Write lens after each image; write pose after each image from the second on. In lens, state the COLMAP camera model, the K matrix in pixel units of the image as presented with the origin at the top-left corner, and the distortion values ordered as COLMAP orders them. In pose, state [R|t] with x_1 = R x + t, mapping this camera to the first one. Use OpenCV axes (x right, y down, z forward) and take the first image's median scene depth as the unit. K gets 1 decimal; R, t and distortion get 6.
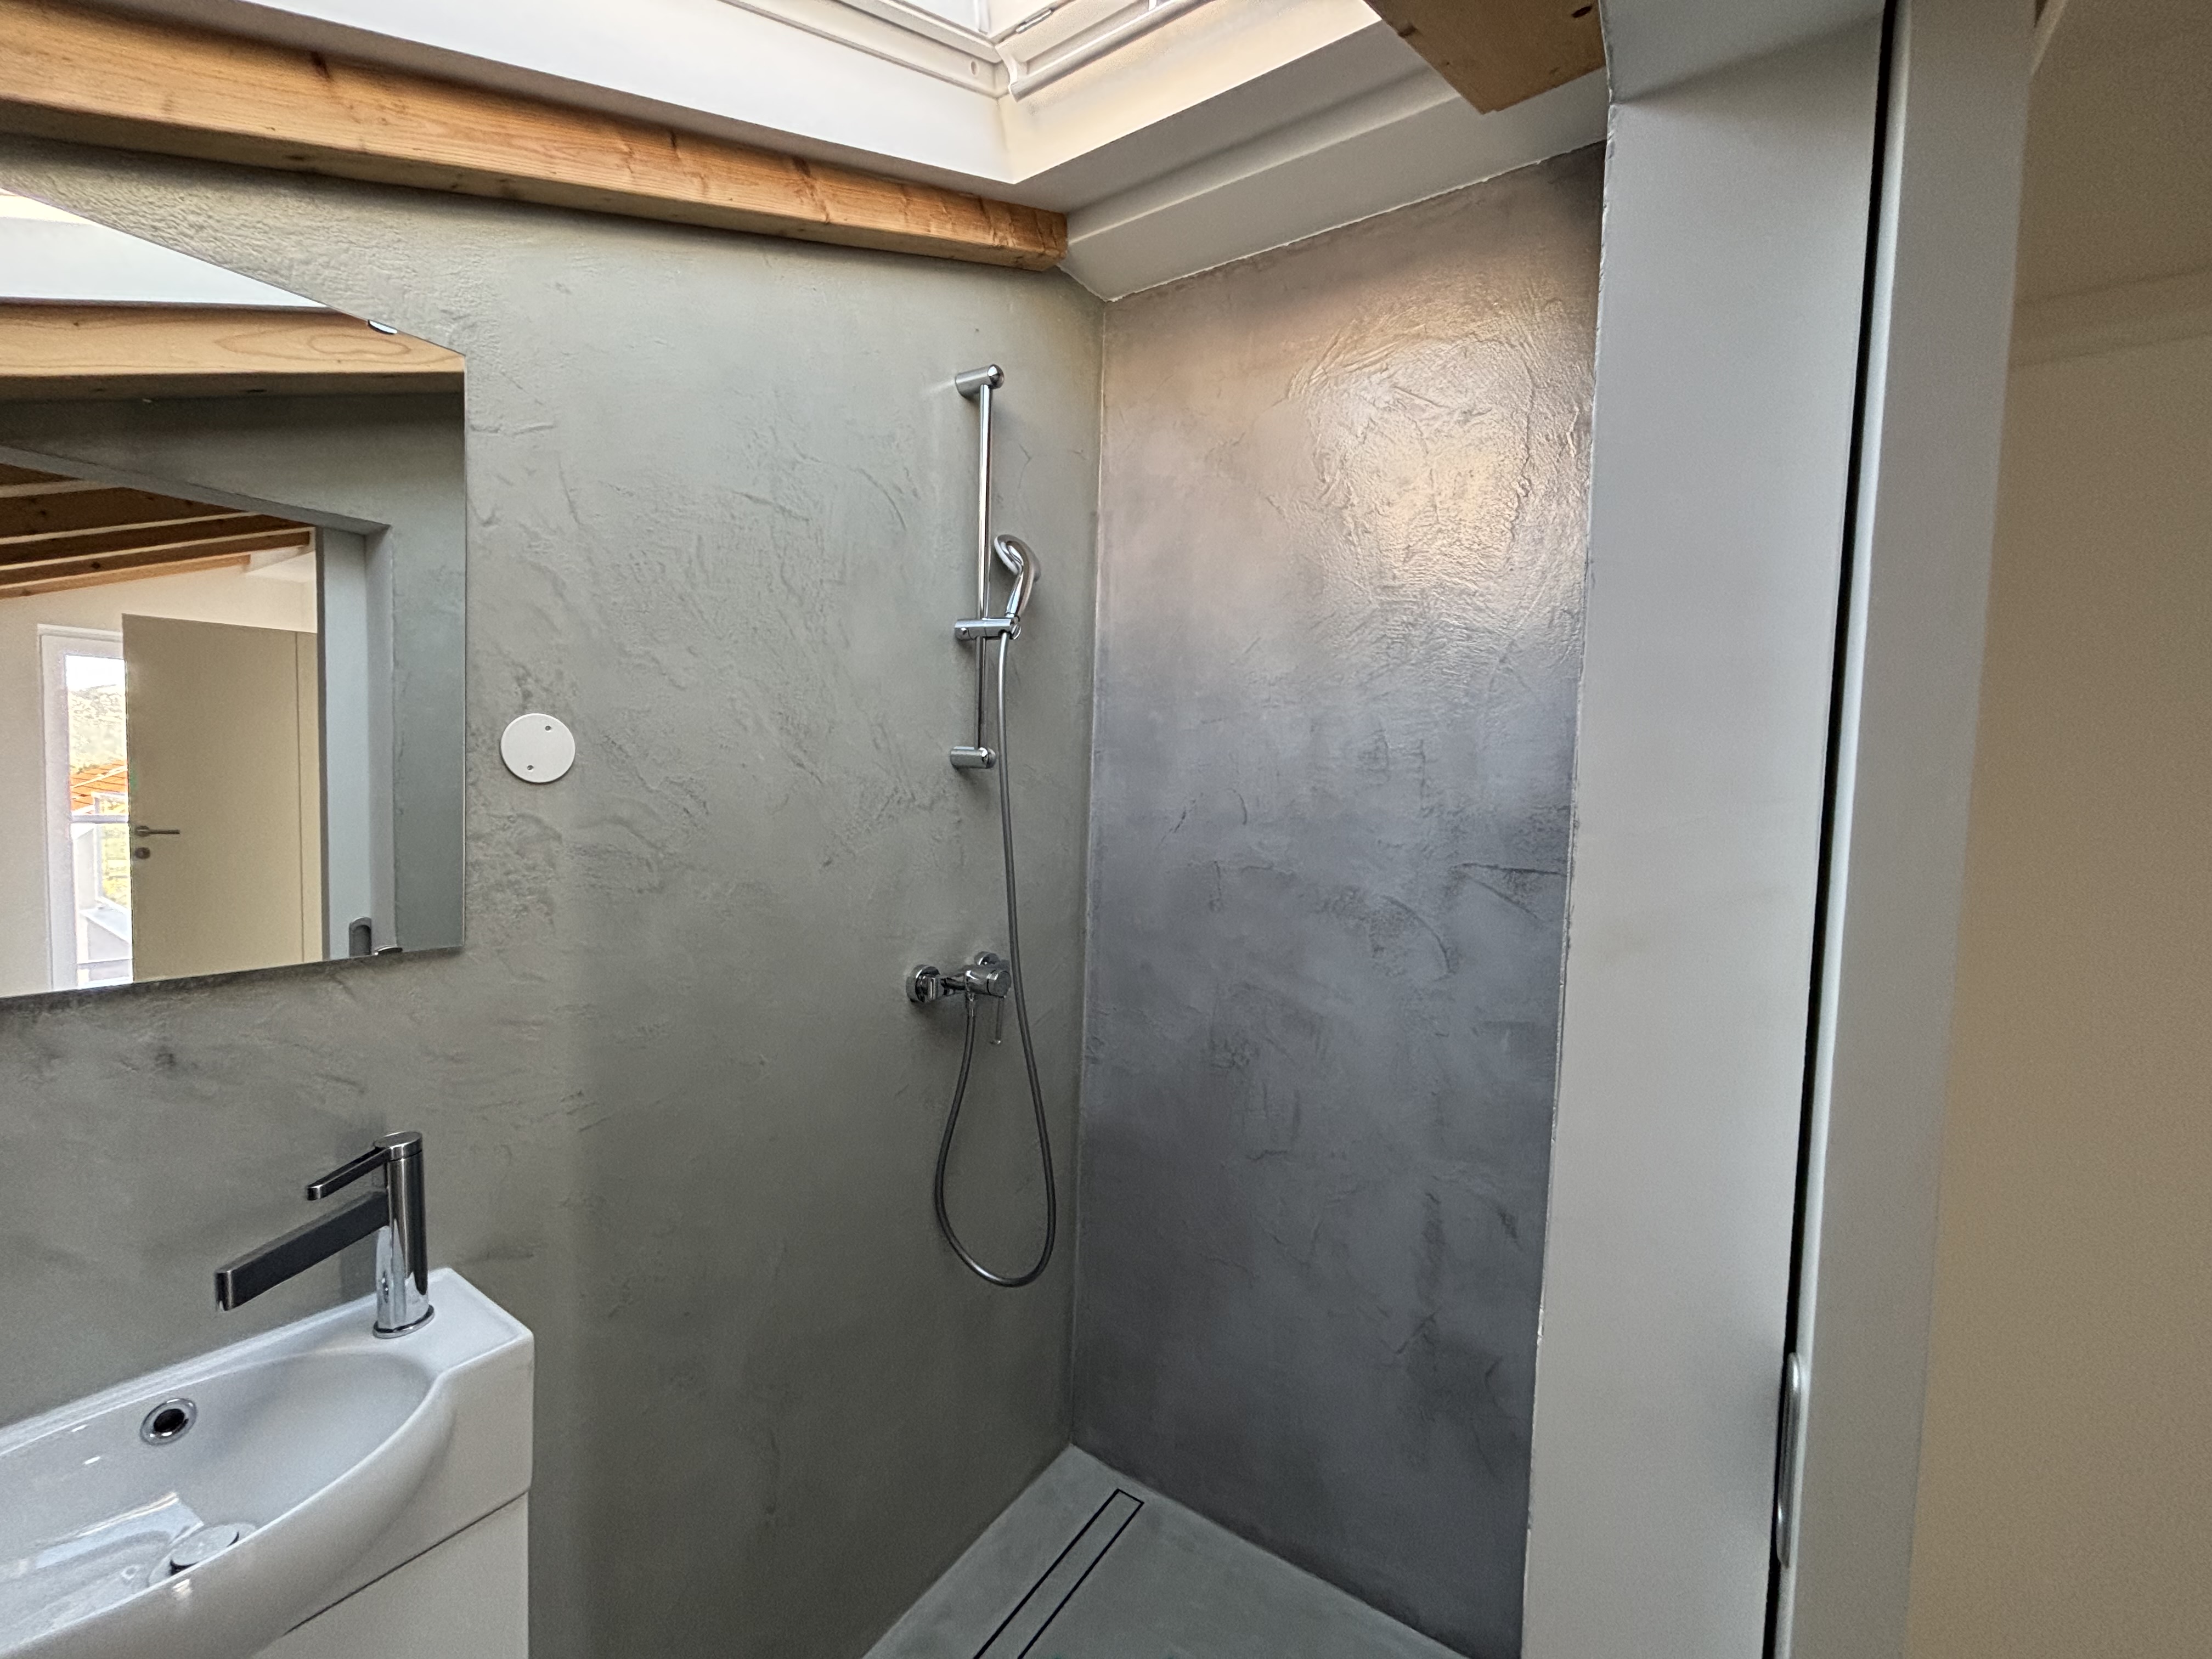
lens RADIAL K [[889.7, 0, 1111.9], [0, 889.7, 825.1], [0, 0, 1]] dist [0.002400, 0.000246]
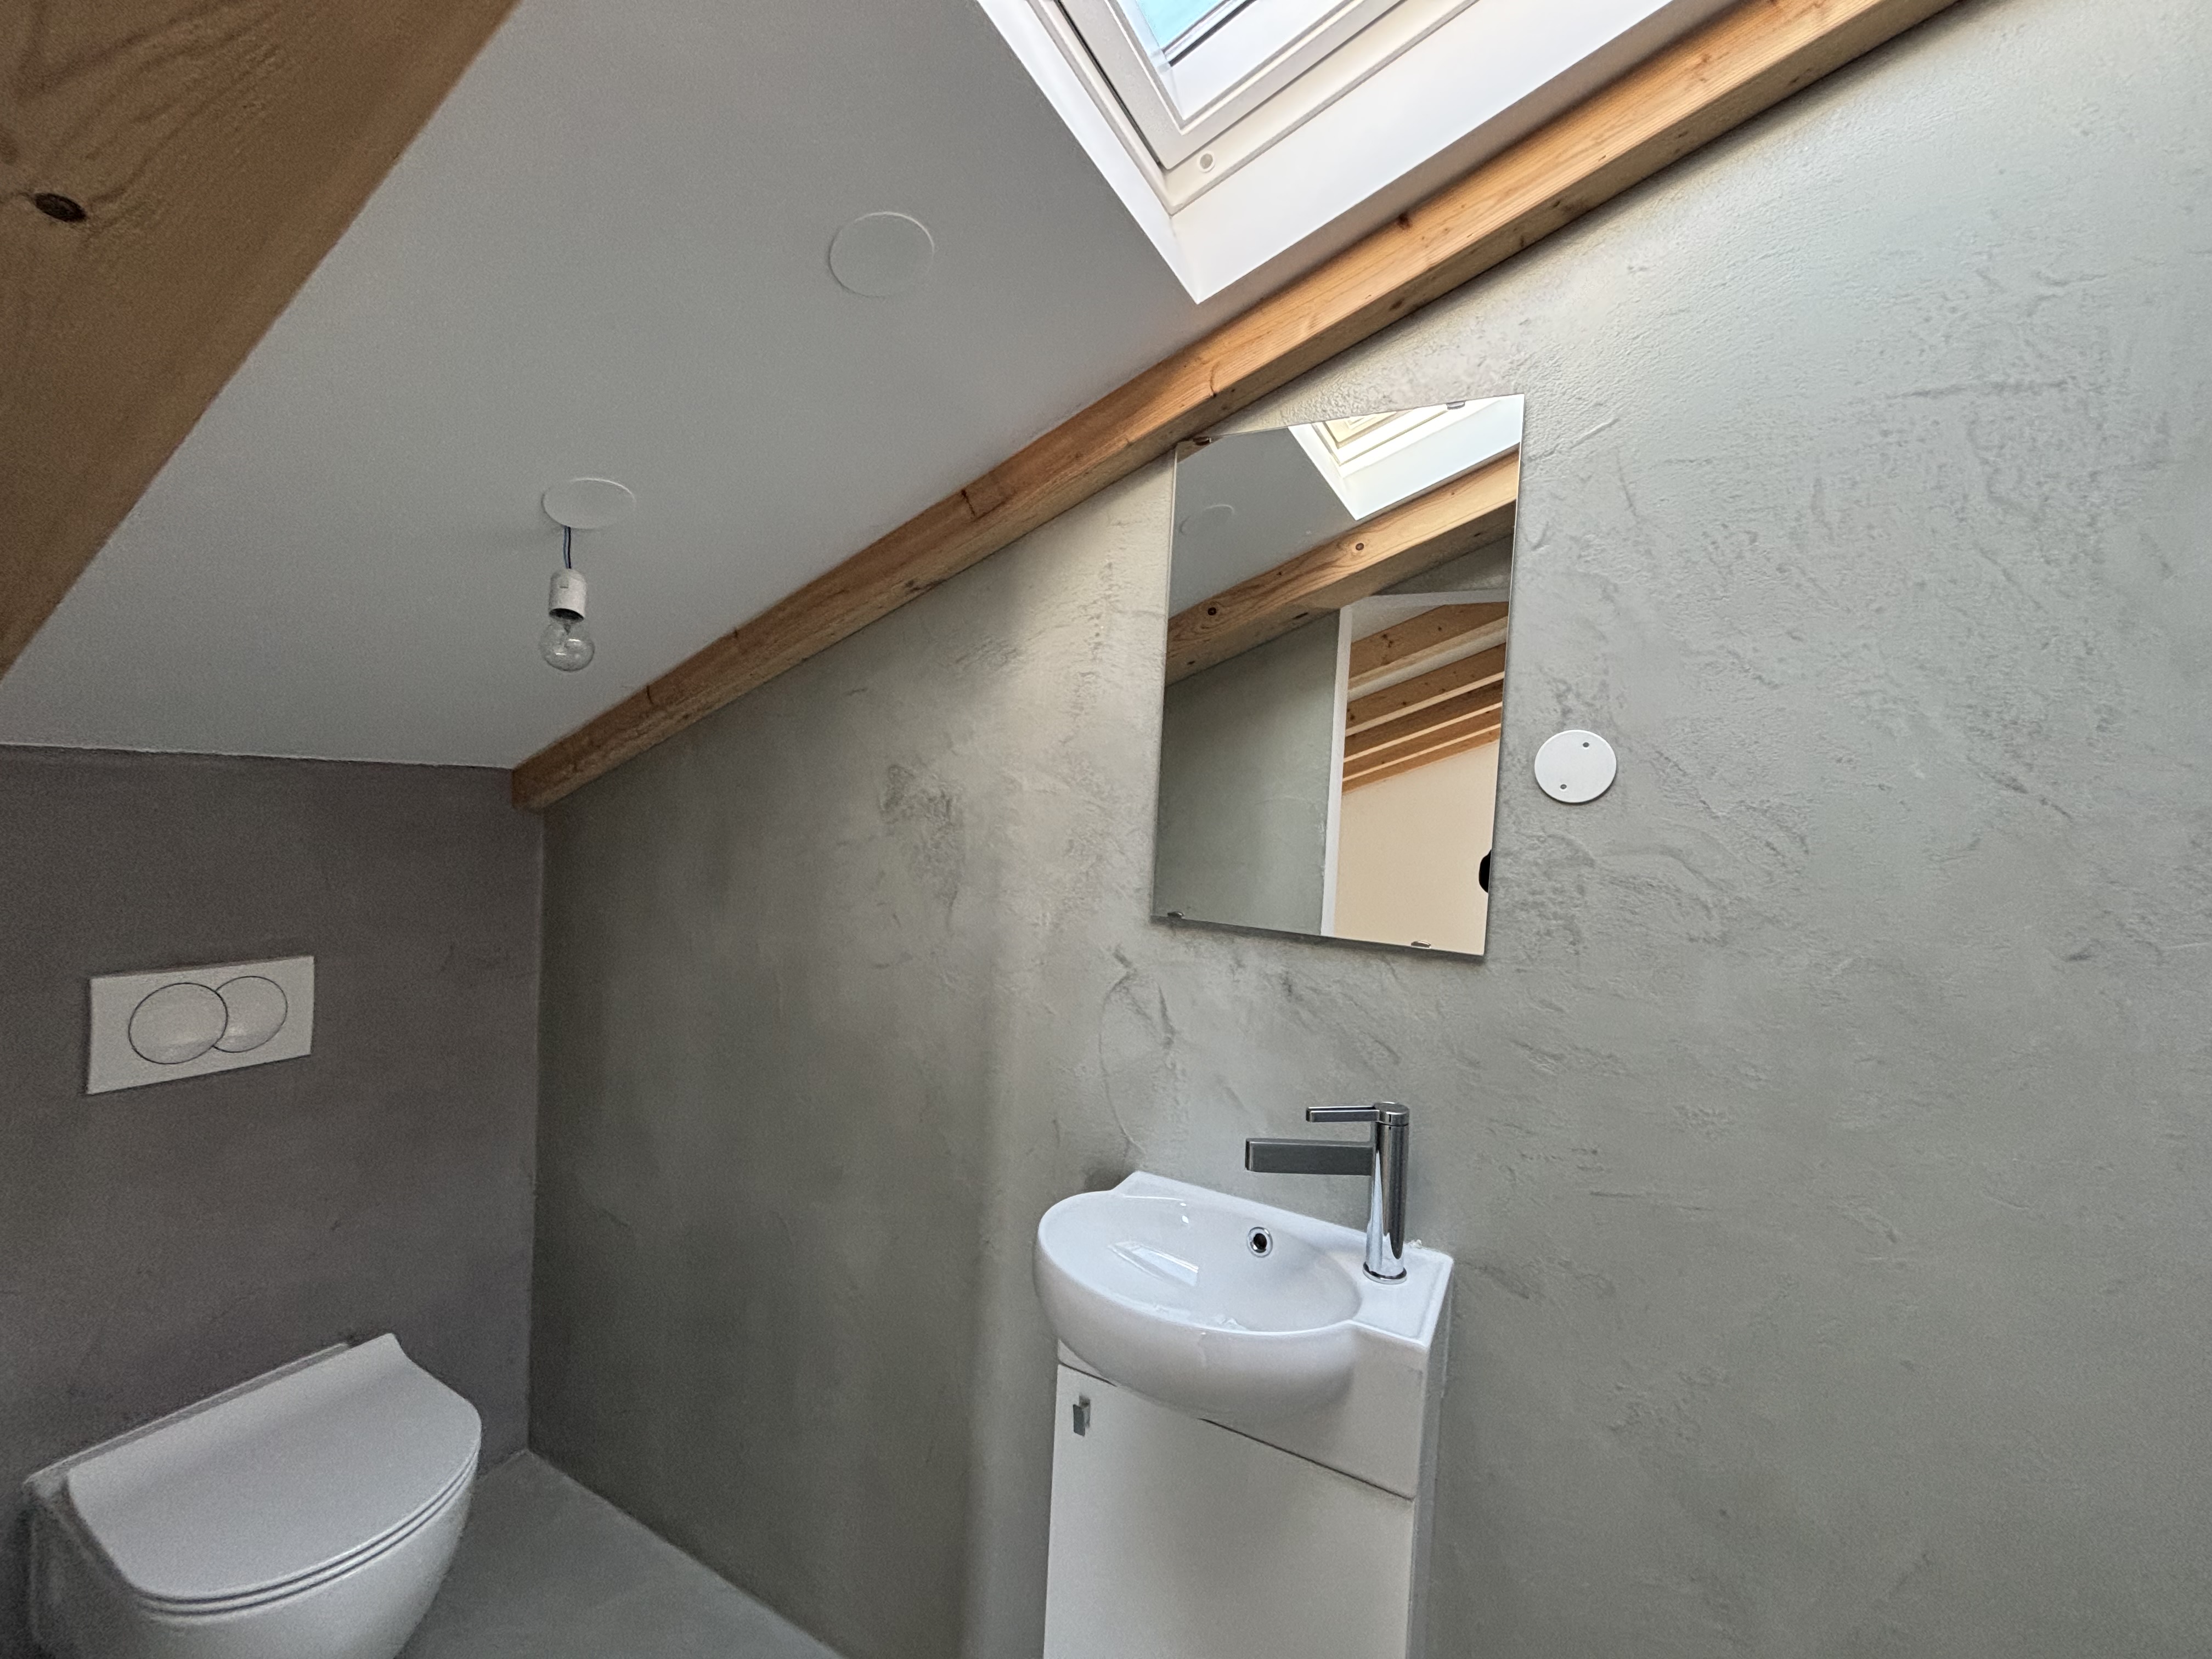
lens RADIAL K [[889.7, 0, 1111.6], [0, 889.7, 829.6], [0, 0, 1]] dist [0.002400, 0.000246]
pose [[0.114462, 0.009823, -0.993379, 0.239172], [-0.100674, 0.994918, -0.001762, 0.031556], [0.988313, 0.100209, 0.114870, 0.403789]]
